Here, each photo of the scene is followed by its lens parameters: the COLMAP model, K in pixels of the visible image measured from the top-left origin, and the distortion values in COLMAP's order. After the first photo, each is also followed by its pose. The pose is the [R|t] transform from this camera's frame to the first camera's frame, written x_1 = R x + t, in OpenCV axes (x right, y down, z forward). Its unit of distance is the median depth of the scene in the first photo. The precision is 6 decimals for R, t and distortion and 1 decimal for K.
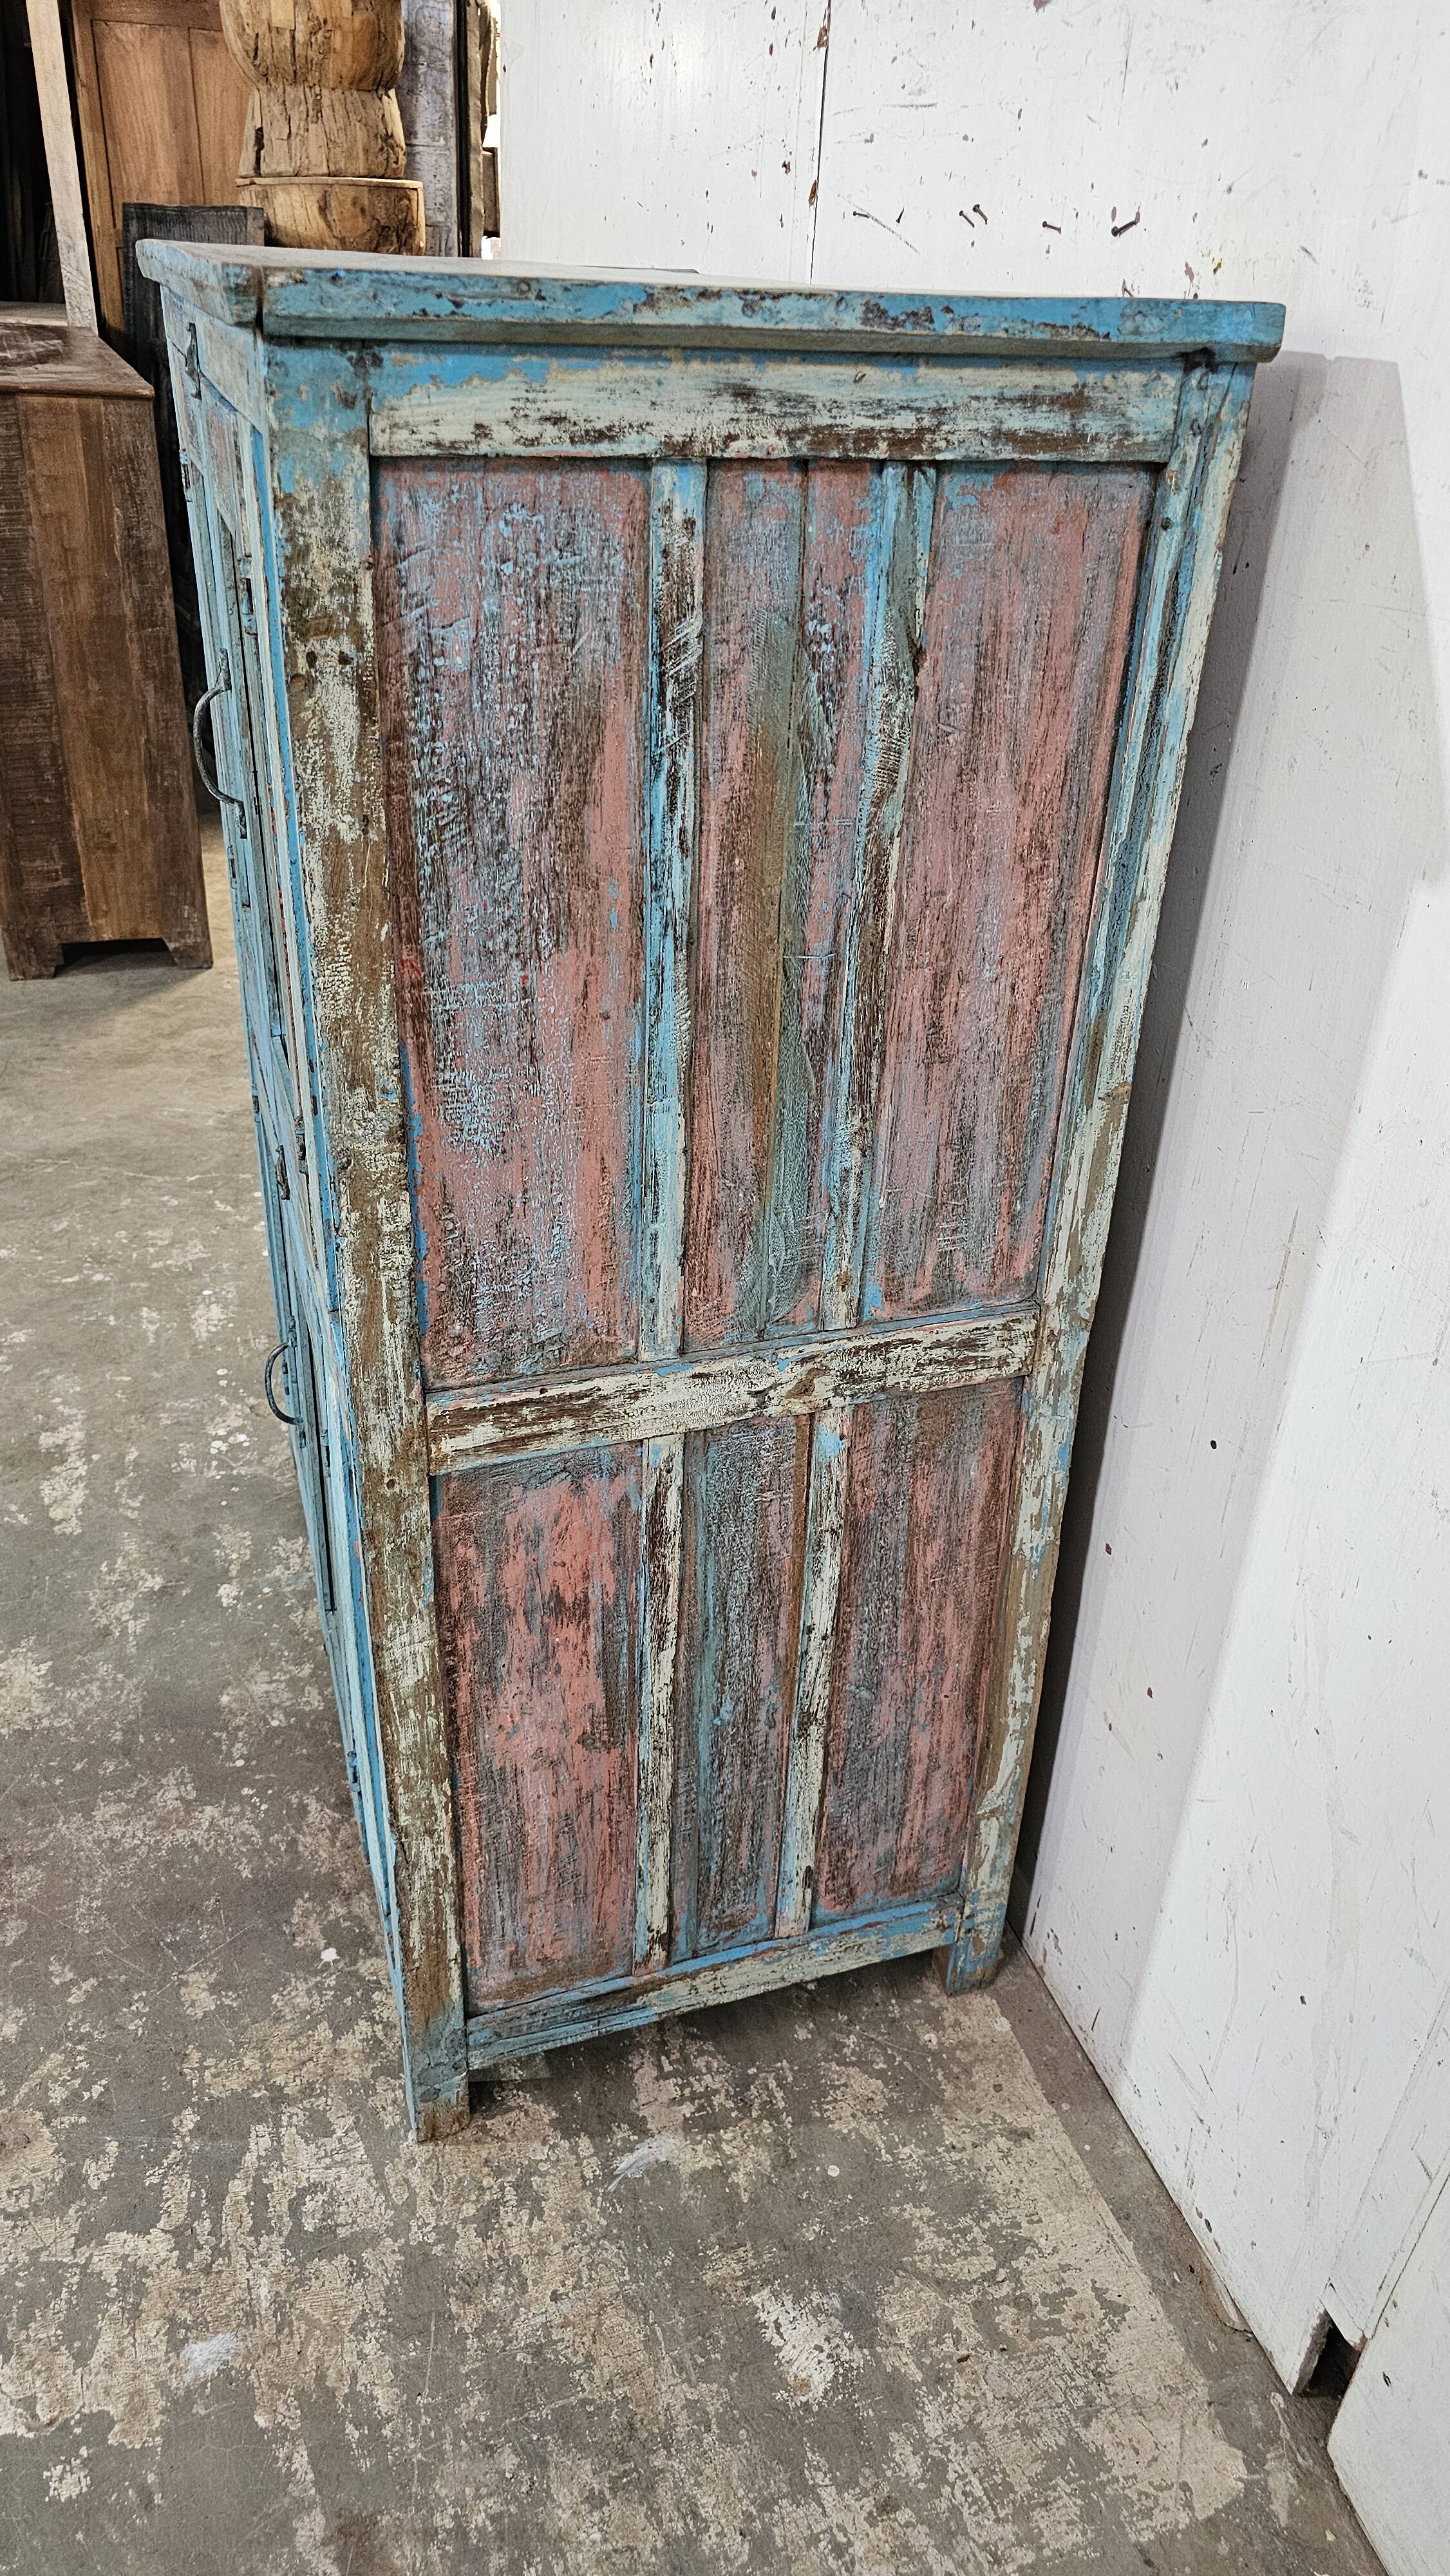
lens RADIAL K [[1740.7, 0, 746.7], [0, 1740.7, 1296.2], [0, 0, 1]] dist [0.041421, -0.039642]
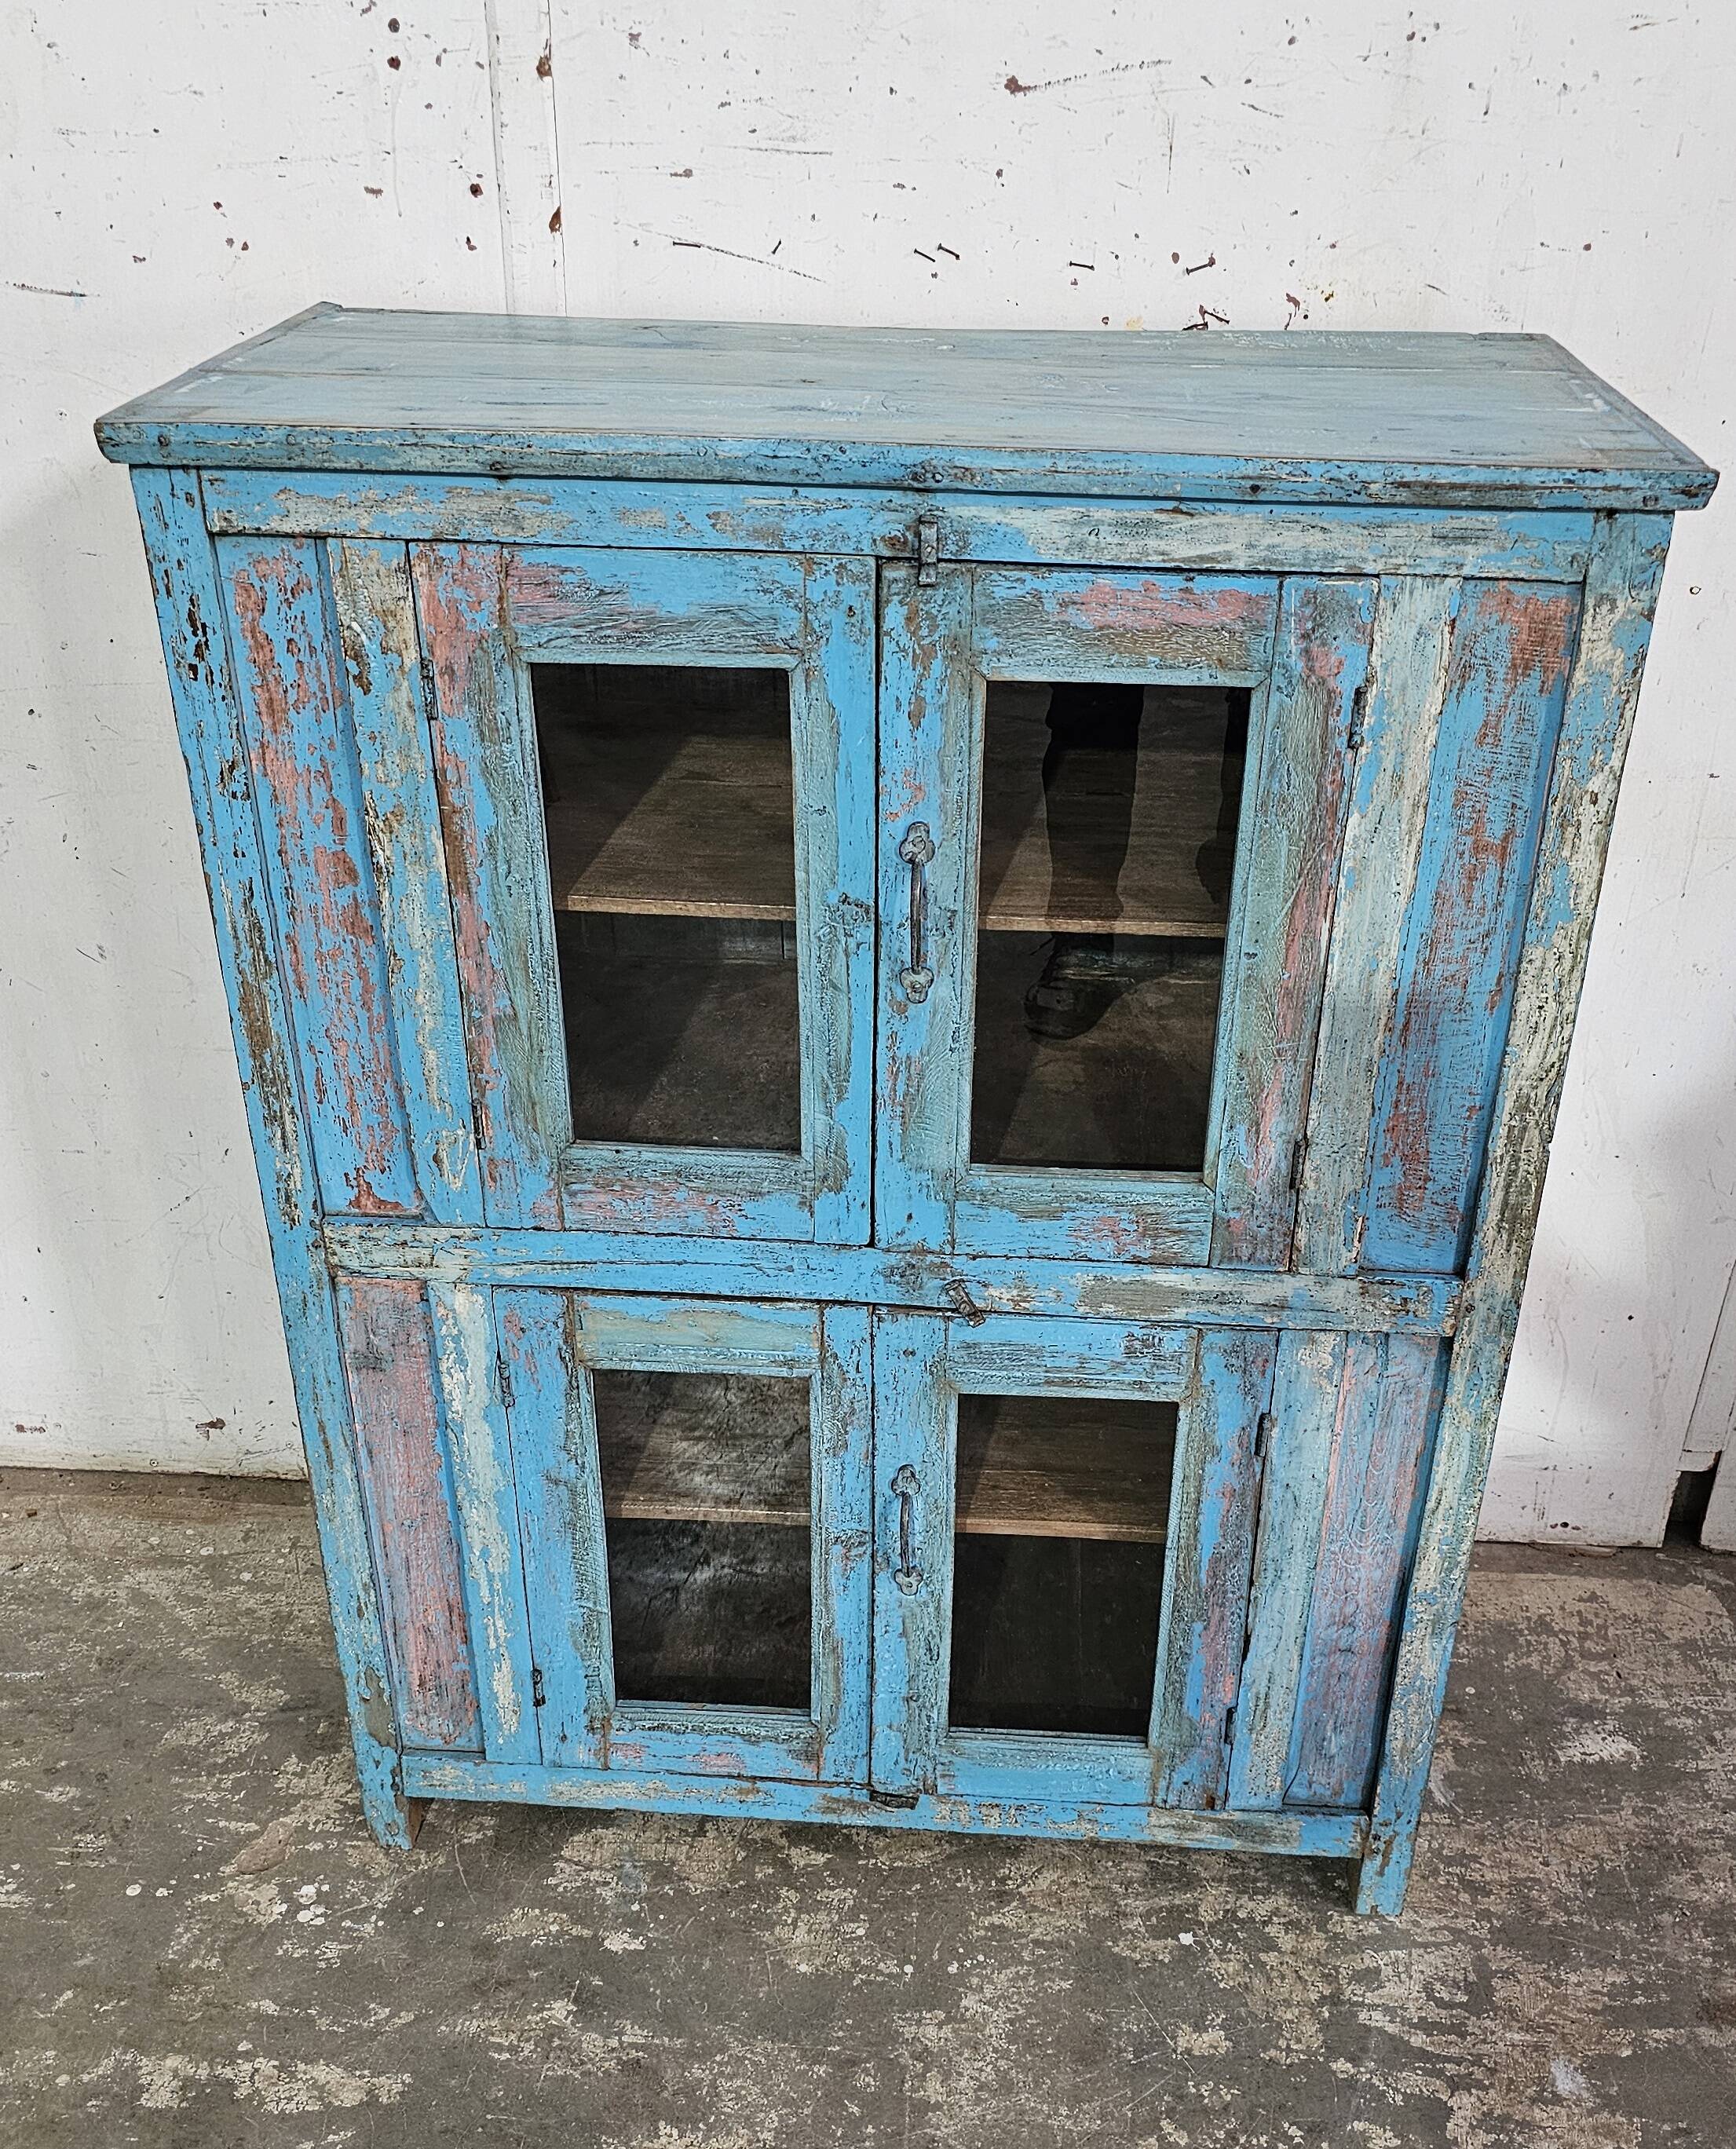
lens RADIAL K [[2109.8, 0, 881.9], [0, 2109.8, 1241.9], [0, 0, 1]] dist [0.034207, 0.000000]
pose [[0.380921, -0.512650, 0.769473, -1.254890], [0.469396, 0.824218, 0.316753, -0.529651], [-0.796597, 0.240530, 0.554598, 0.408548]]
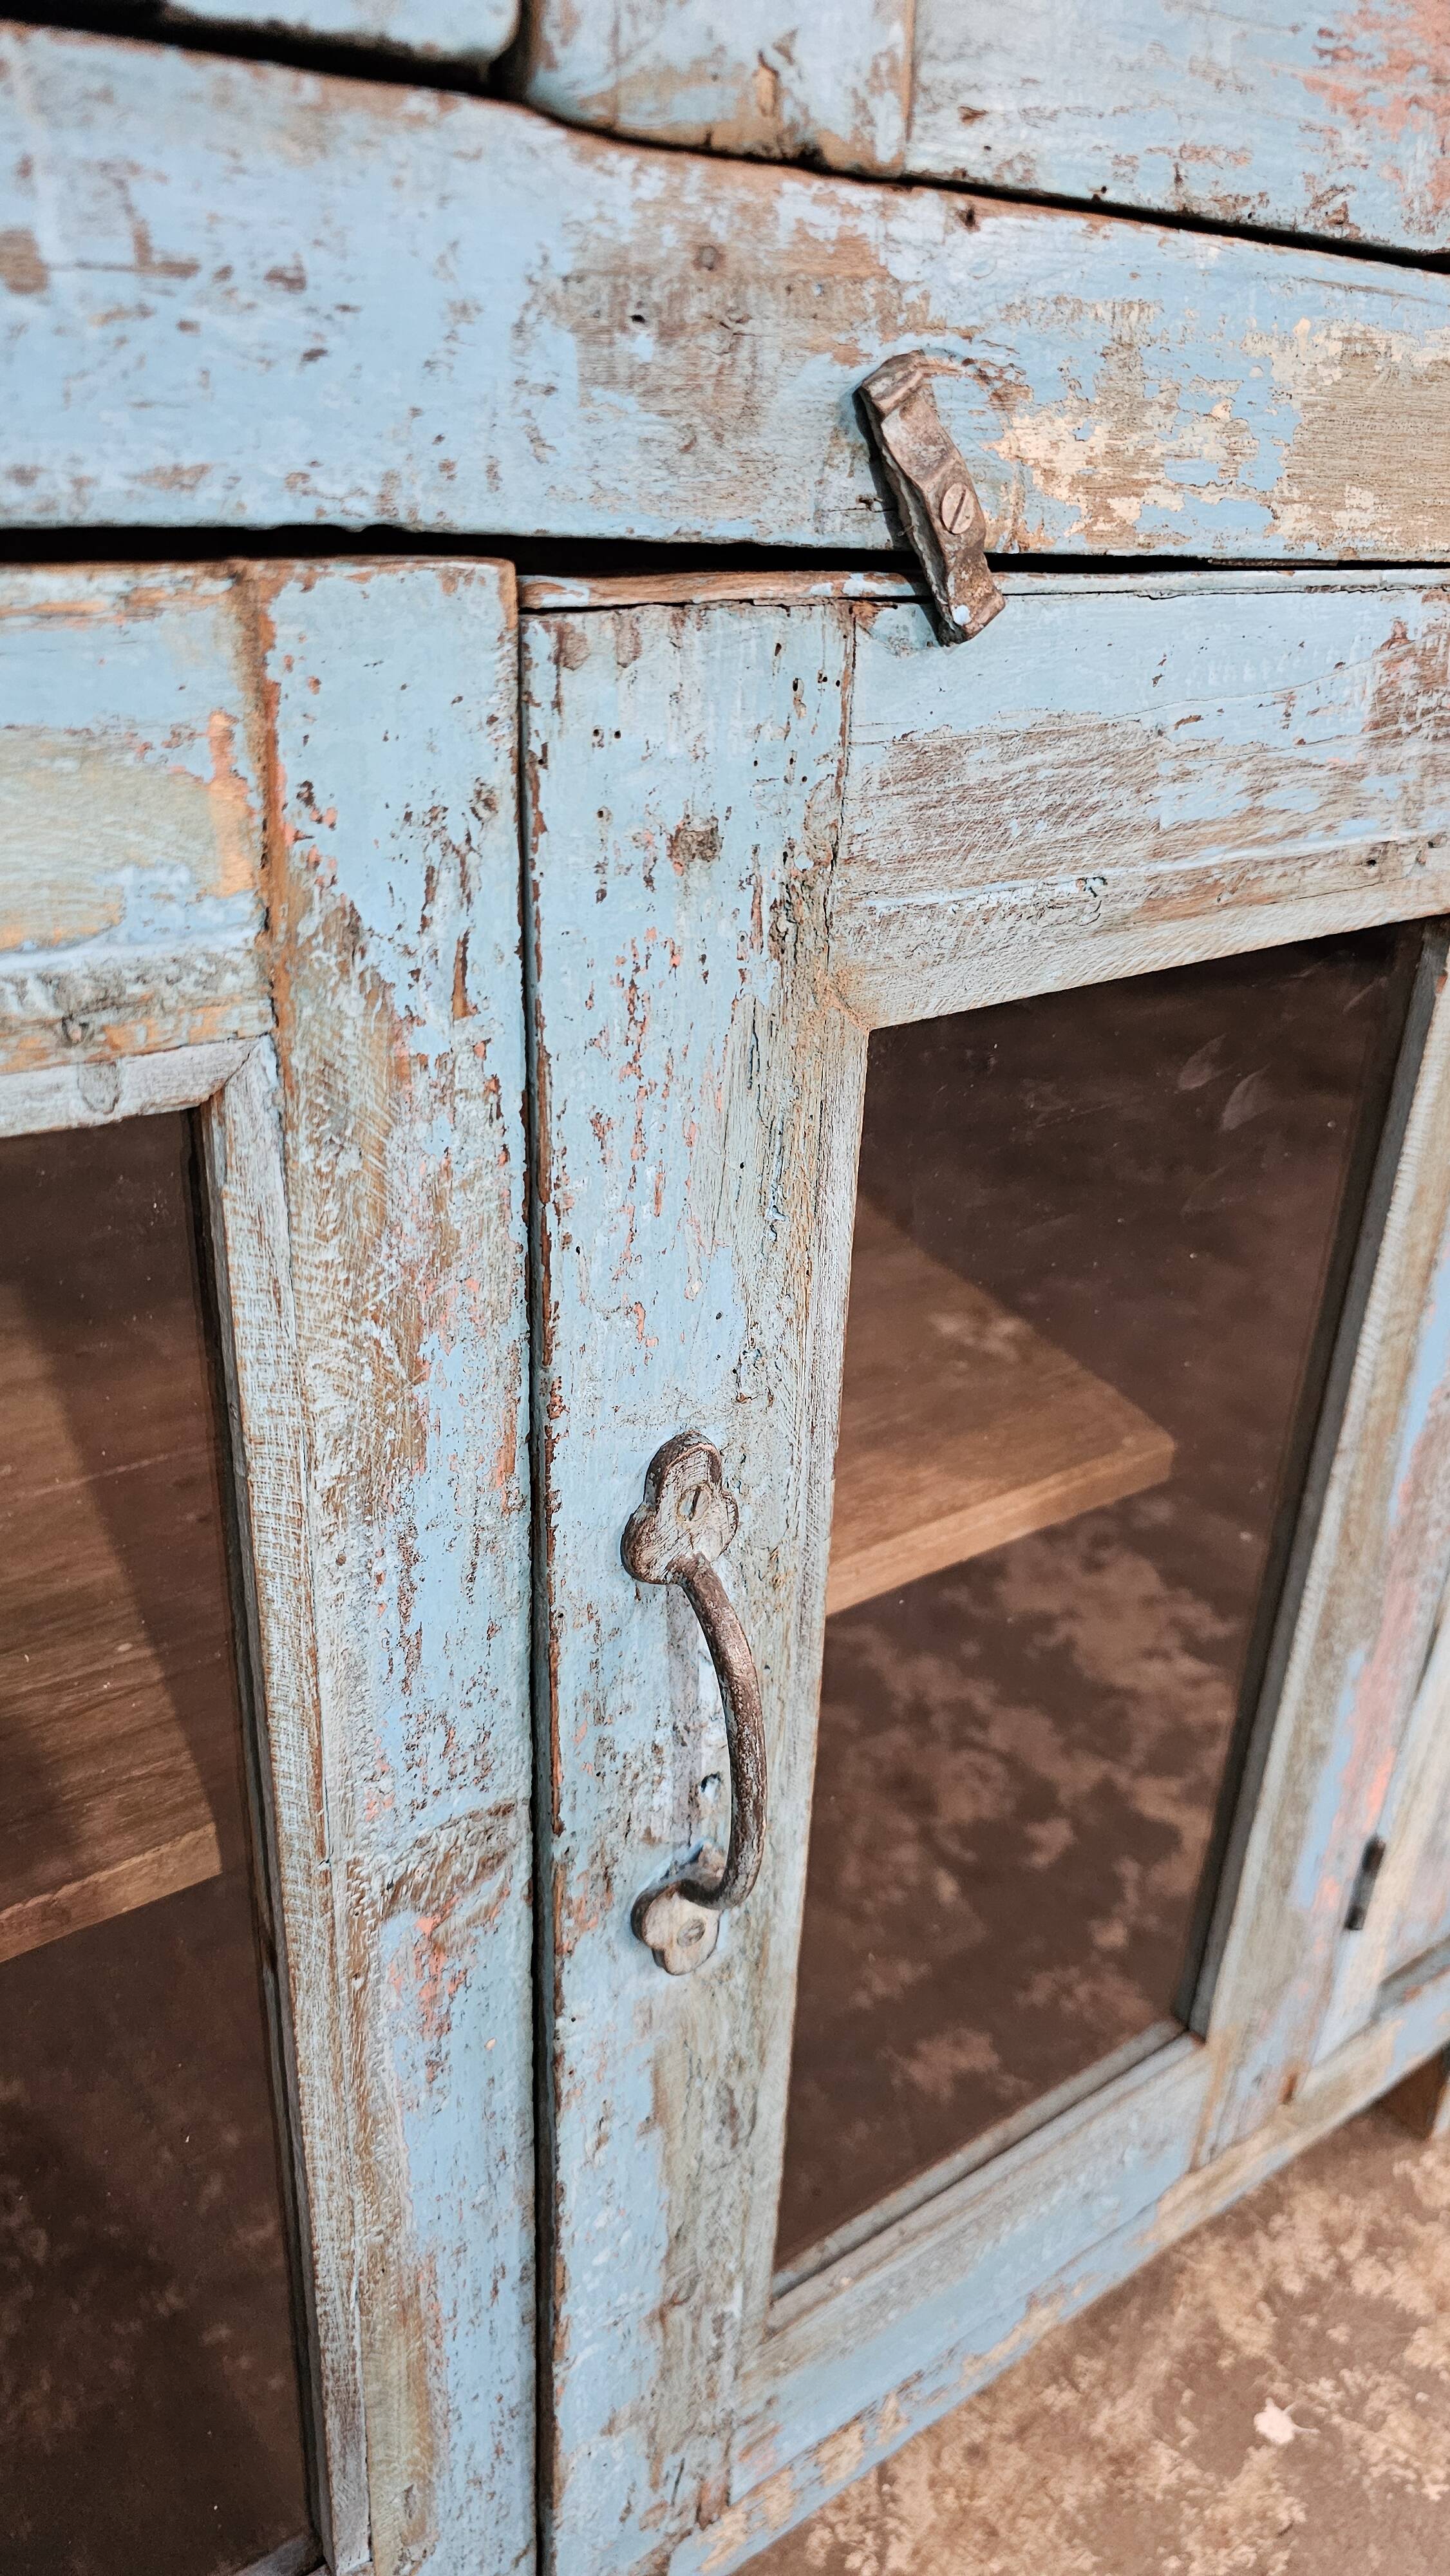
lens RADIAL K [[1740.7, 0, 725.7], [0, 1740.7, 1298.2], [0, 0, 1]] dist [0.041421, -0.039642]
pose [[-0.288150, -0.478733, 0.829328, -0.499488], [0.426482, 0.711265, 0.558762, -0.137081], [-0.857370, 0.514701, -0.000781, 1.149030]]
